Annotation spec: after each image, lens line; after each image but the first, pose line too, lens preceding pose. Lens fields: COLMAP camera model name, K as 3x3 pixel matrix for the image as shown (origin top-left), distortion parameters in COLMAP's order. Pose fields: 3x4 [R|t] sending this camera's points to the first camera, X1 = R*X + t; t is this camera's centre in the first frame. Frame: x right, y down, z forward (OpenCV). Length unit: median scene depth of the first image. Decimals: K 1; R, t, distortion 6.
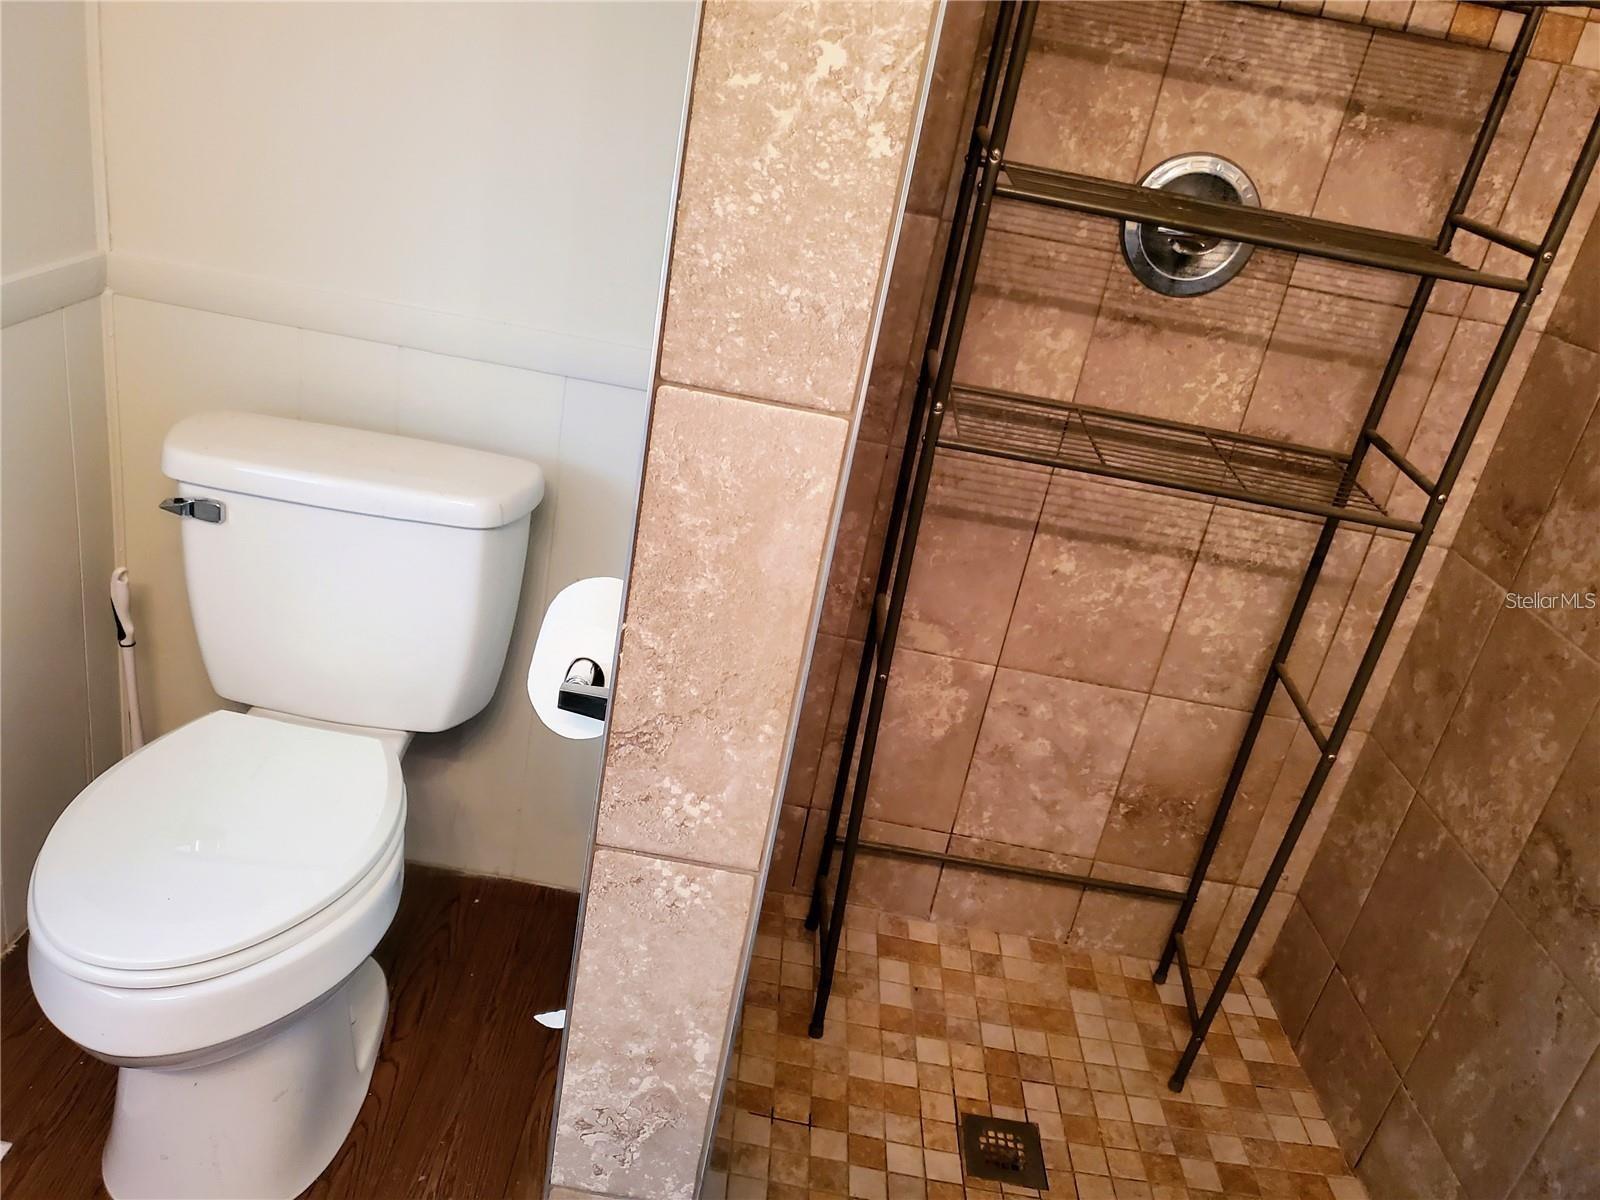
lens RADIAL K [[1239.7, 0, 797.1], [0, 1239.7, 597.1], [0, 0, 1]] dist [0.009190, -0.009616]
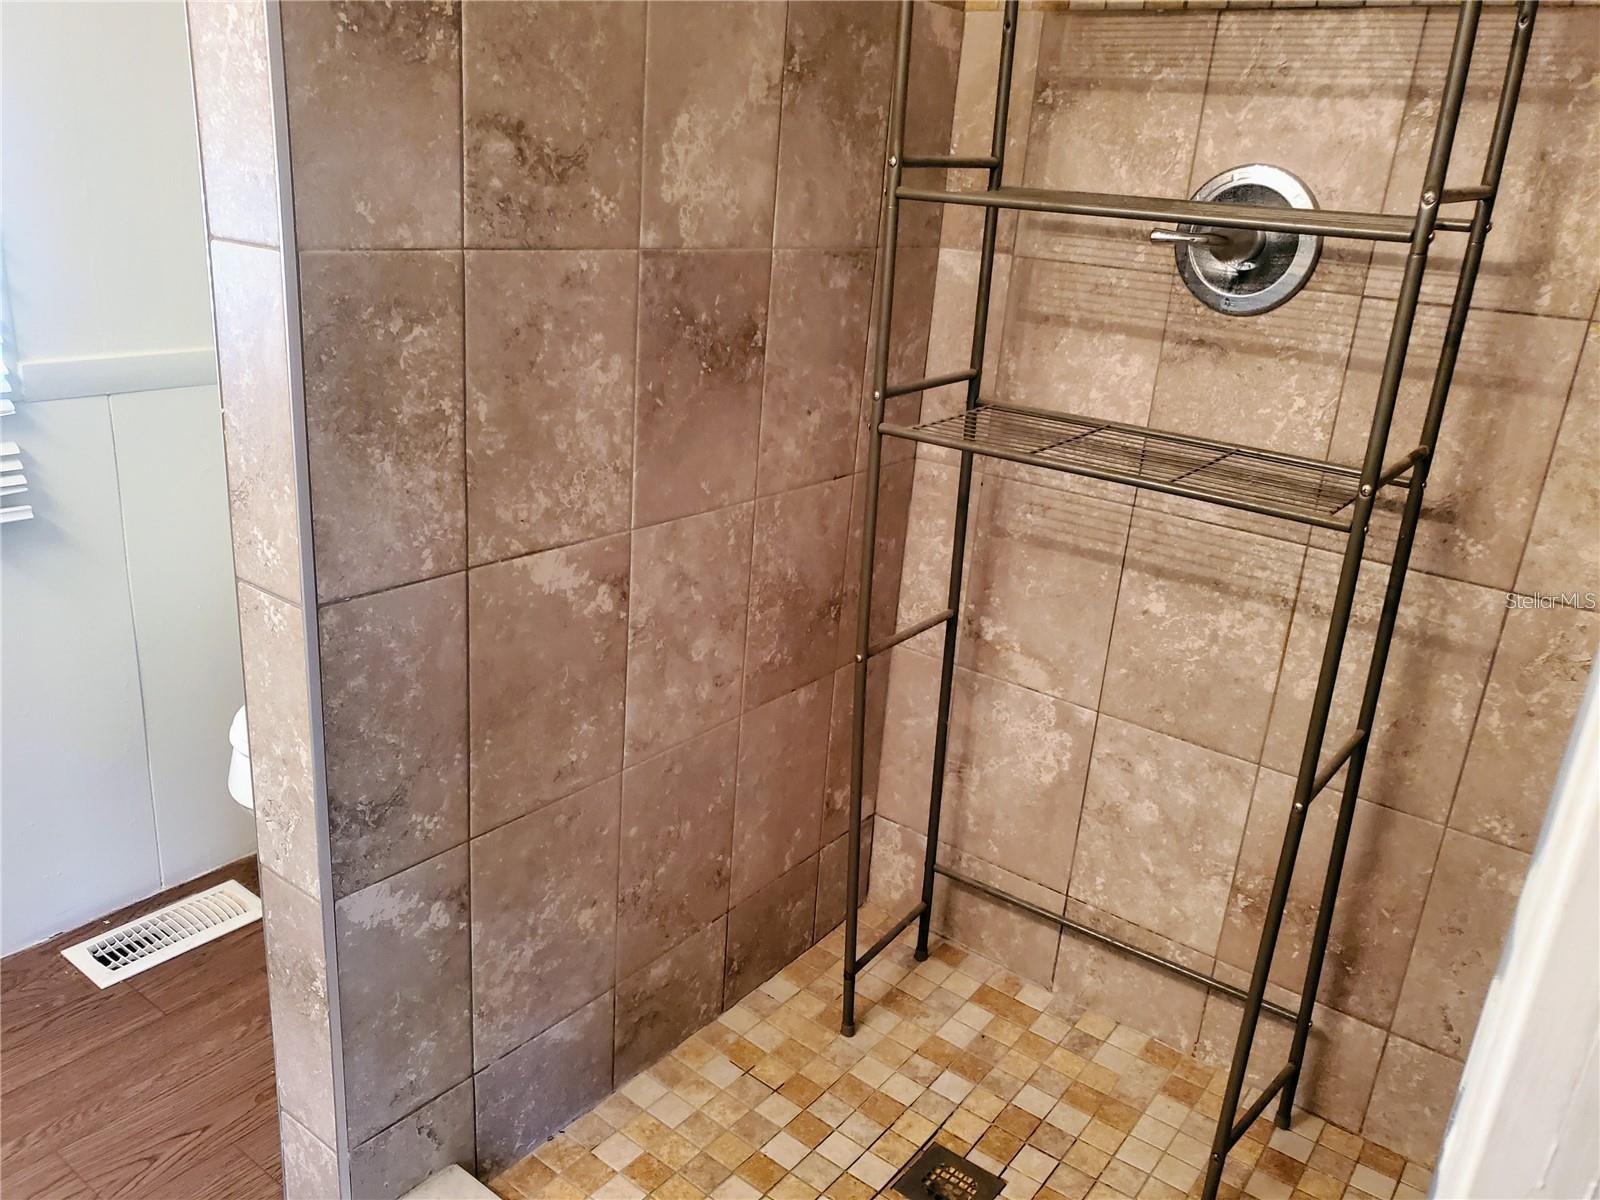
lens RADIAL K [[1239.7, 0, 799.2], [0, 1239.7, 600.2], [0, 0, 1]] dist [0.009190, -0.009616]
pose [[0.823639, 0.076092, -0.561987, 0.549510], [-0.166412, 0.979762, -0.111234, 0.126638], [0.542149, 0.185138, 0.819633, 0.074695]]
